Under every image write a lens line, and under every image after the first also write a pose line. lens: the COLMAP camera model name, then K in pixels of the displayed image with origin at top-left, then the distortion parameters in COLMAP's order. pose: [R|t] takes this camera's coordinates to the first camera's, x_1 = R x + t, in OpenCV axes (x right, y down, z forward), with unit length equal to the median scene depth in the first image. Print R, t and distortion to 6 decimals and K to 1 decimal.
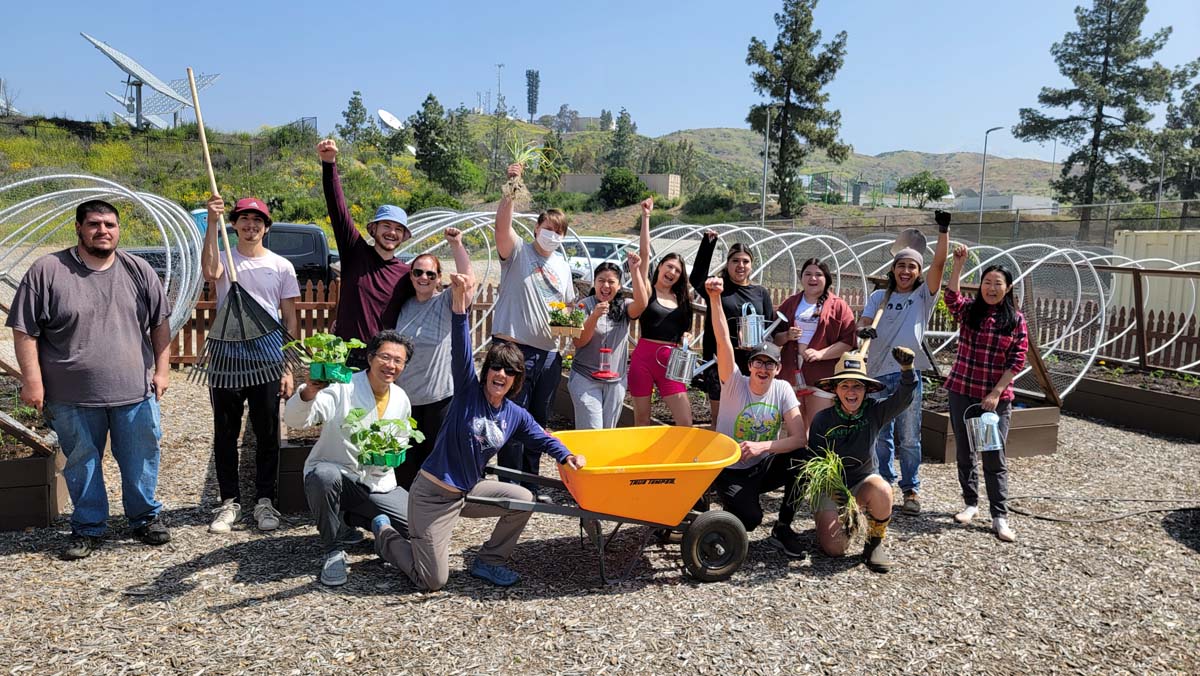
lens RADIAL K [[811.1, 0, 623.9], [0, 811.1, 340.5], [0, 0, 1]] dist [0.065648, -0.052637]
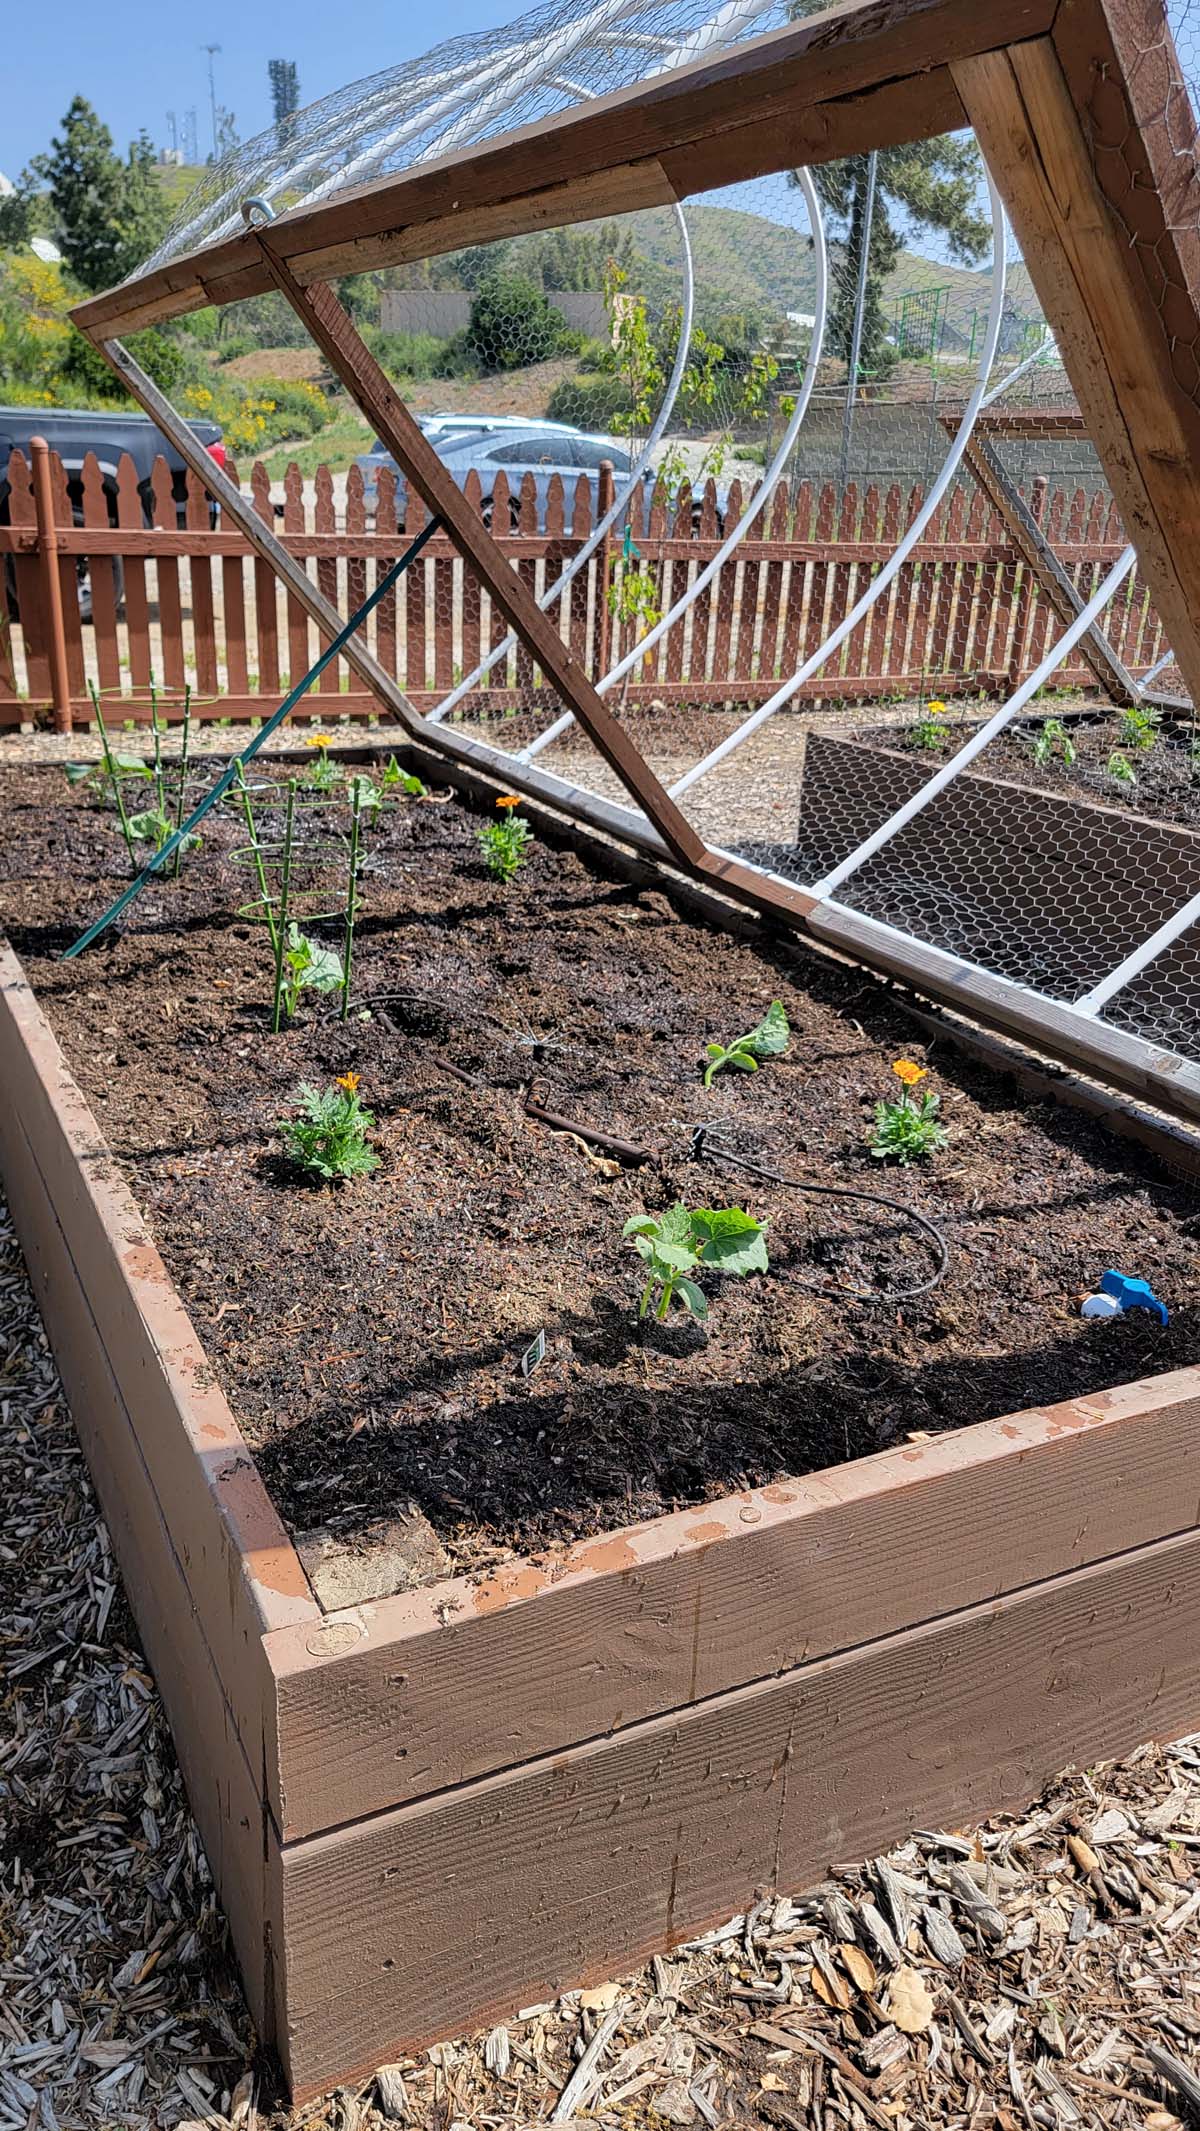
lens RADIAL K [[1440.3, 0, 584.6], [0, 1440.3, 1085.8], [0, 0, 1]] dist [0.065648, -0.052637]
pose [[0.997767, -0.028392, 0.060449, -0.028615], [0.010300, 0.959721, 0.280765, 0.000195], [-0.065986, -0.279515, 0.957871, 0.063035]]
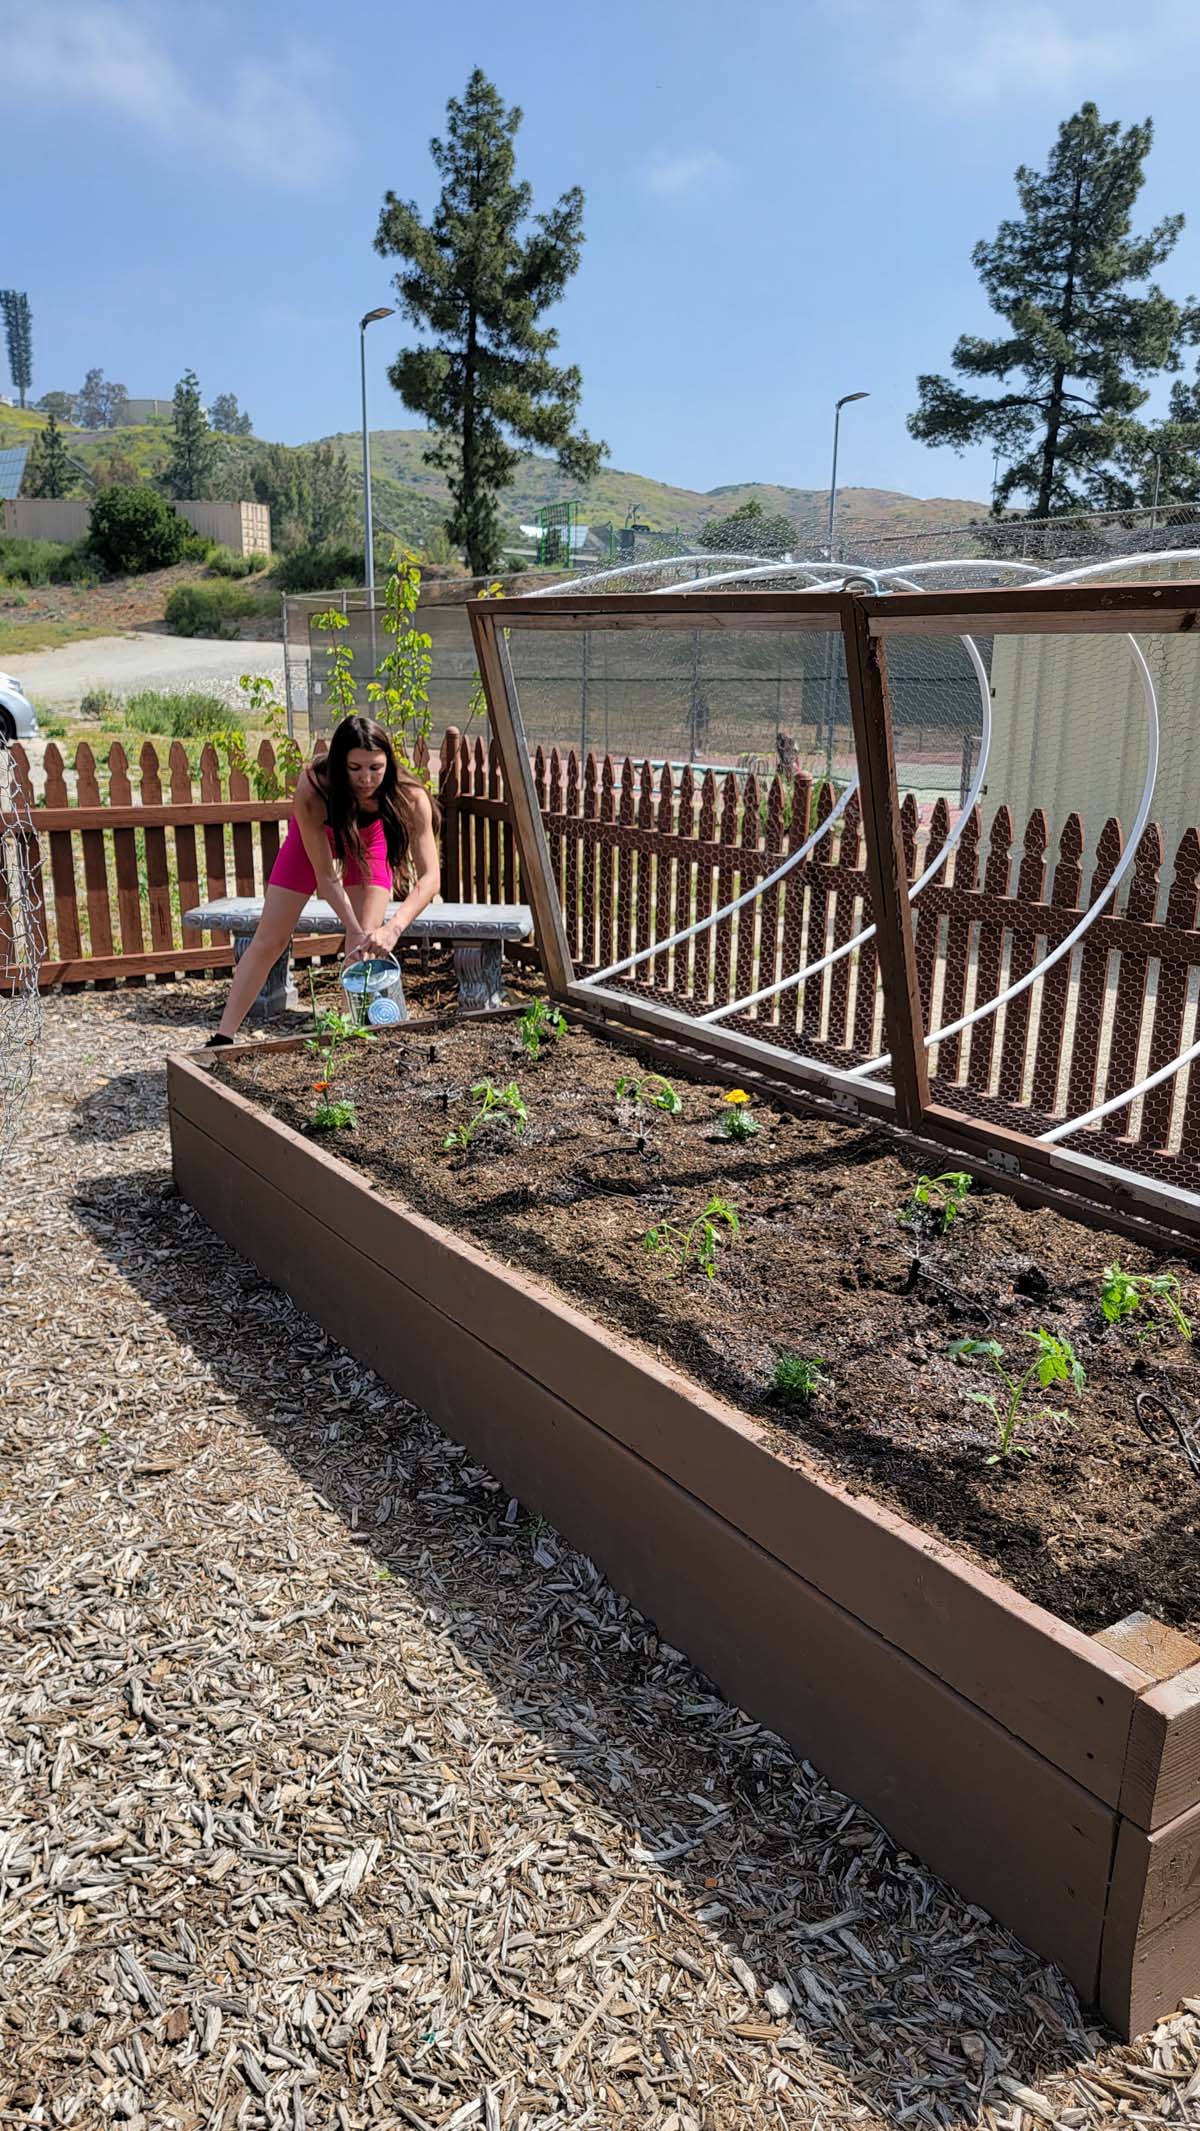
lens RADIAL K [[1440.3, 0, 594.9], [0, 1440.3, 1071.2], [0, 0, 1]] dist [0.065648, -0.052637]
pose [[0.976563, -0.071791, 0.202905, 0.068818], [0.039267, 0.986337, 0.159992, -0.005335], [-0.211619, -0.148275, 0.966039, 0.096556]]
